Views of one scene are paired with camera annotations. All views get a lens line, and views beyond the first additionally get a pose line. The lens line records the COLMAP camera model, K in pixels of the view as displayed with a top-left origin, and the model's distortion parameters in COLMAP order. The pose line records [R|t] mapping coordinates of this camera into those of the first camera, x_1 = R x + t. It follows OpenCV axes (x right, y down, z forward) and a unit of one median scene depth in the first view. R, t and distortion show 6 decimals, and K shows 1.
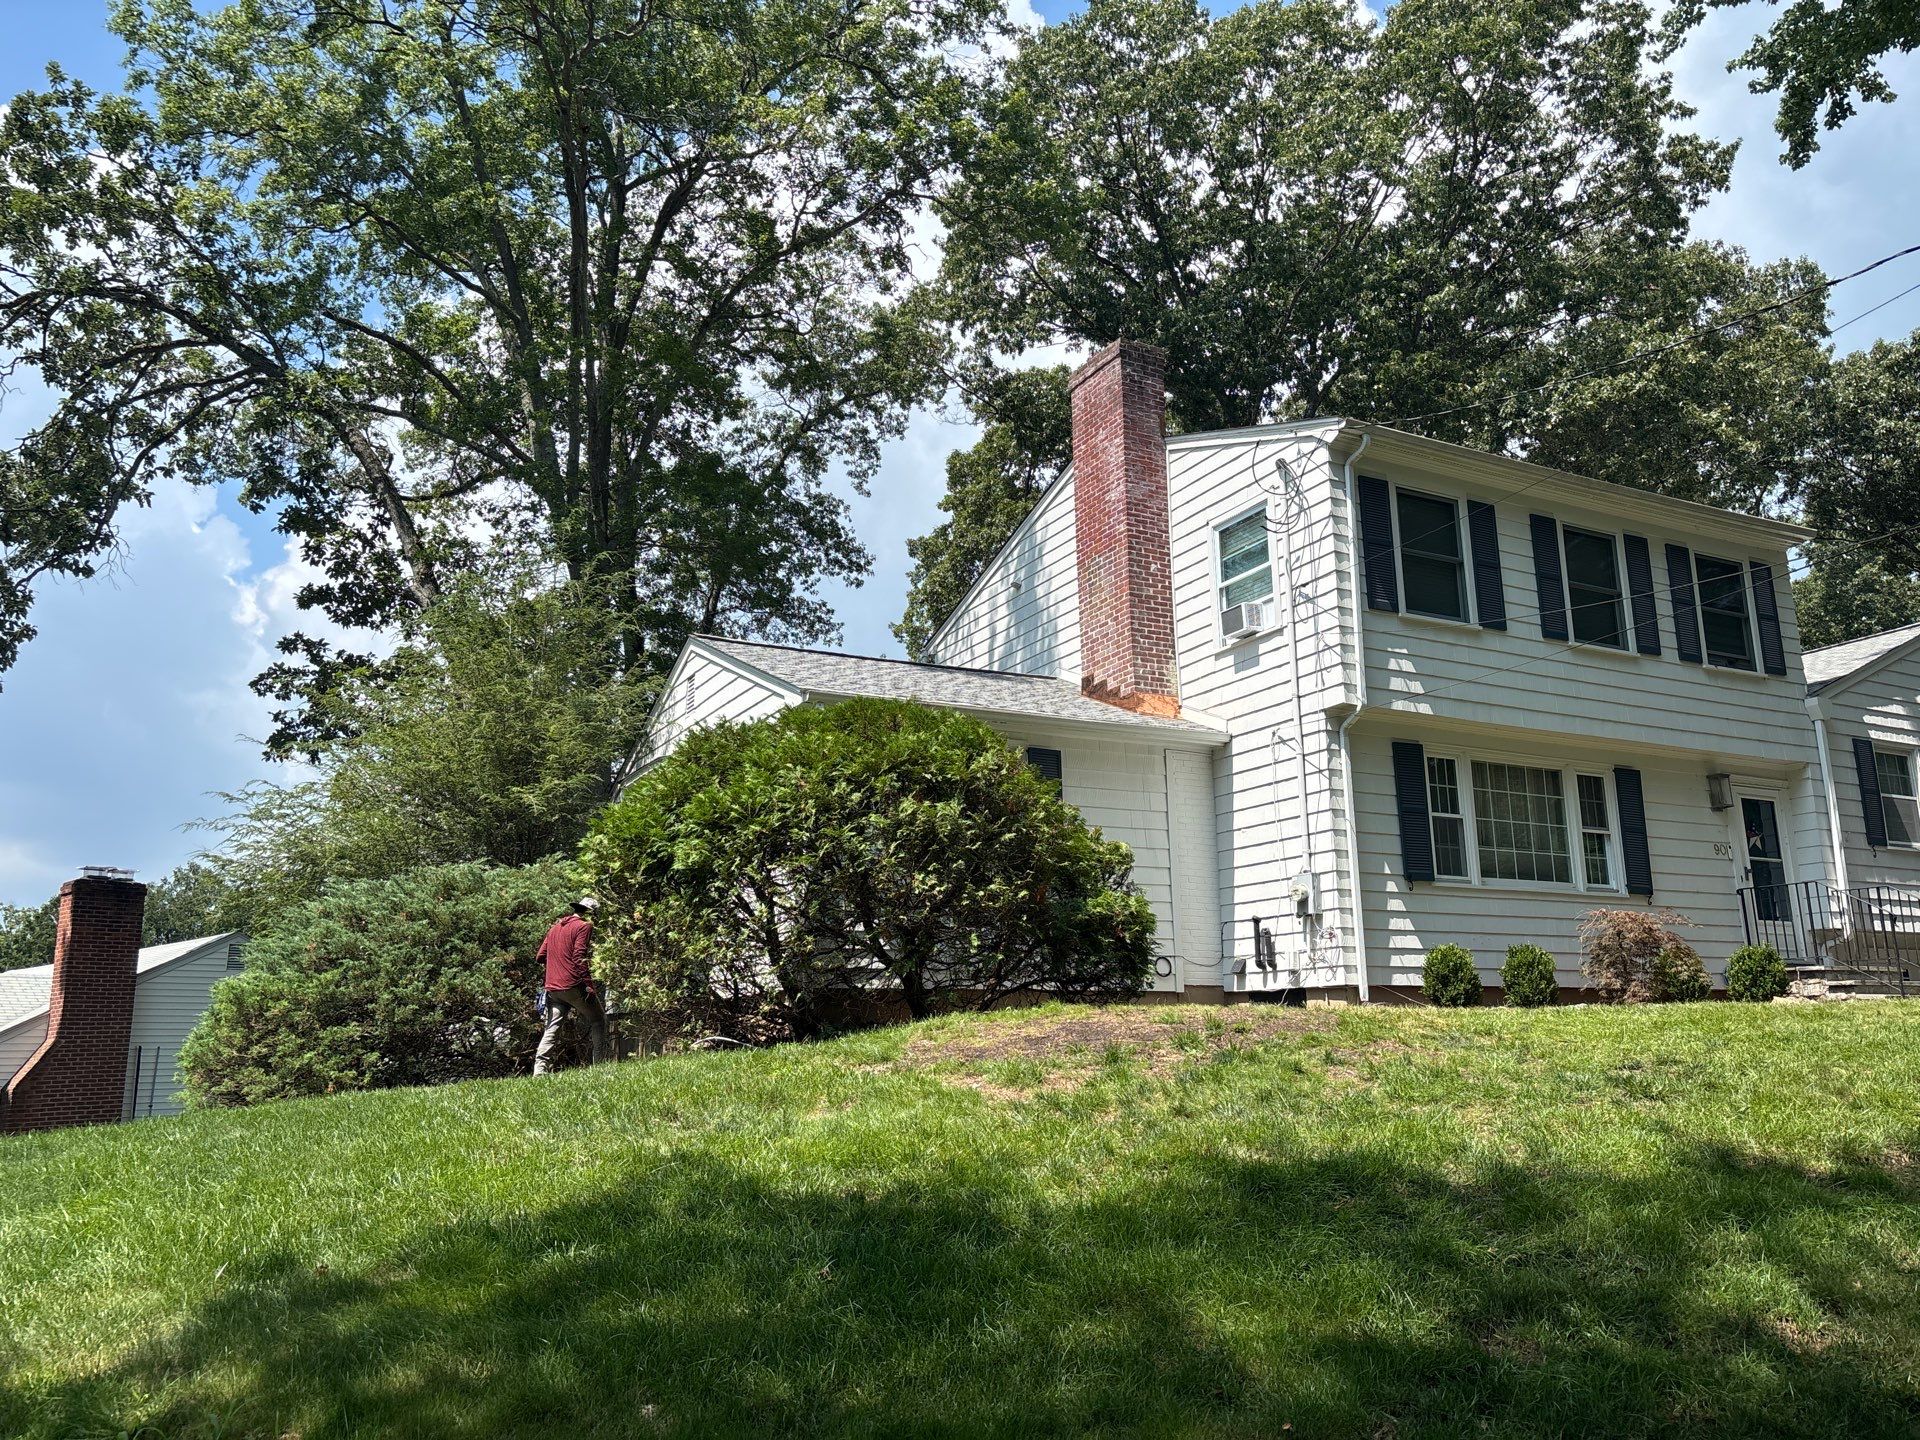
lens RADIAL K [[1464.8, 0, 955.6], [0, 1464.8, 729.7], [0, 0, 1]] dist [0.049899, -0.061027]
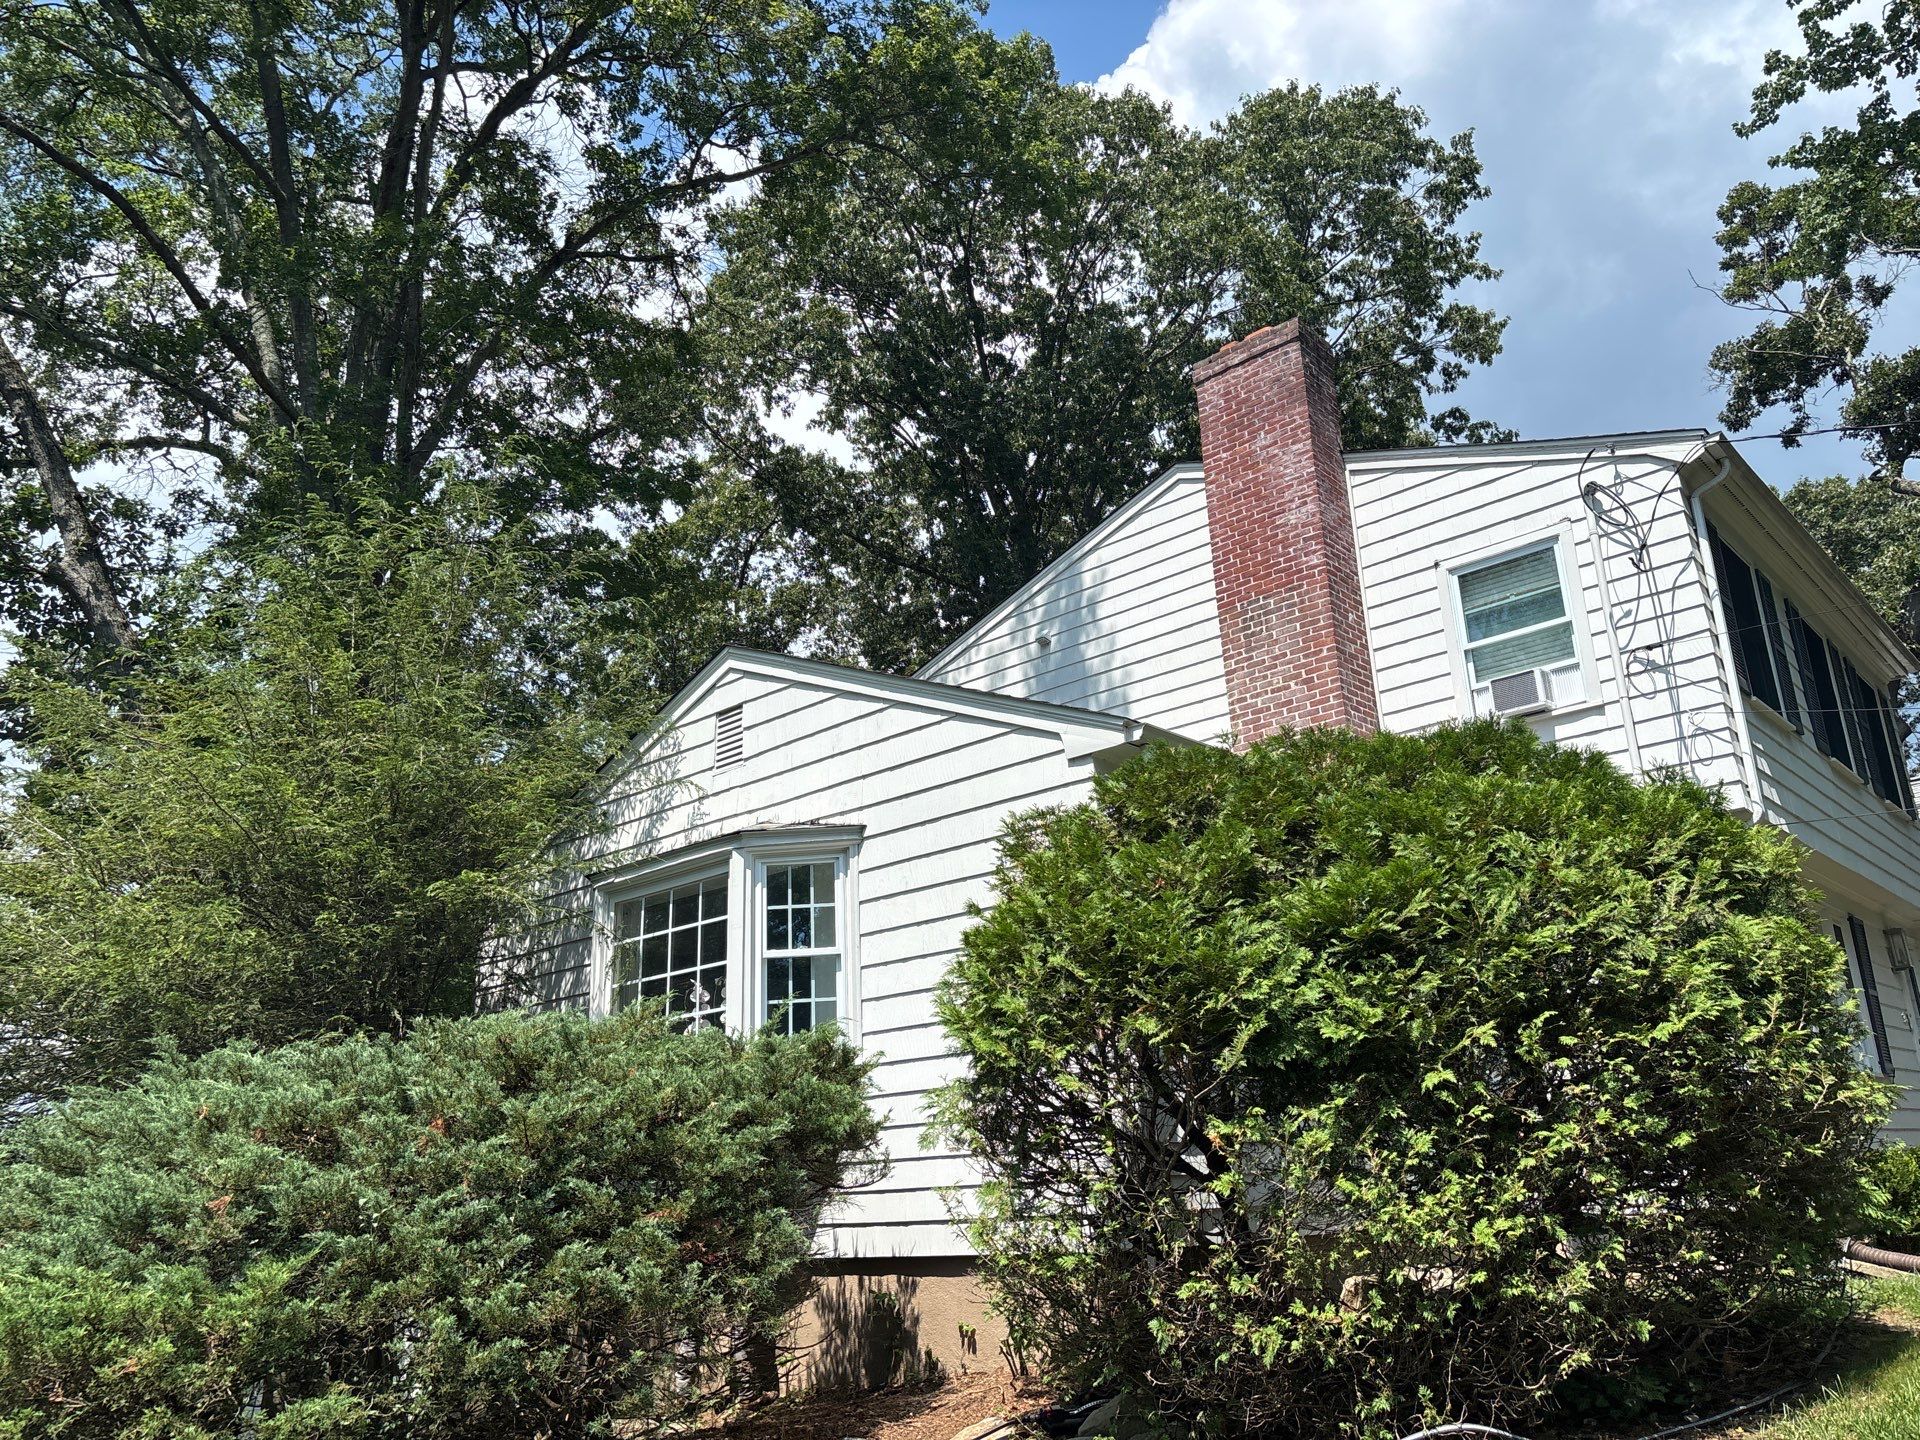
lens RADIAL K [[1464.8, 0, 961.9], [0, 1464.8, 708.9], [0, 0, 1]] dist [0.049899, -0.061027]
pose [[0.938201, 0.087114, 0.334949, -0.317078], [-0.048834, 0.991442, -0.121070, 0.037025], [-0.342629, 0.097231, 0.934426, 0.409897]]
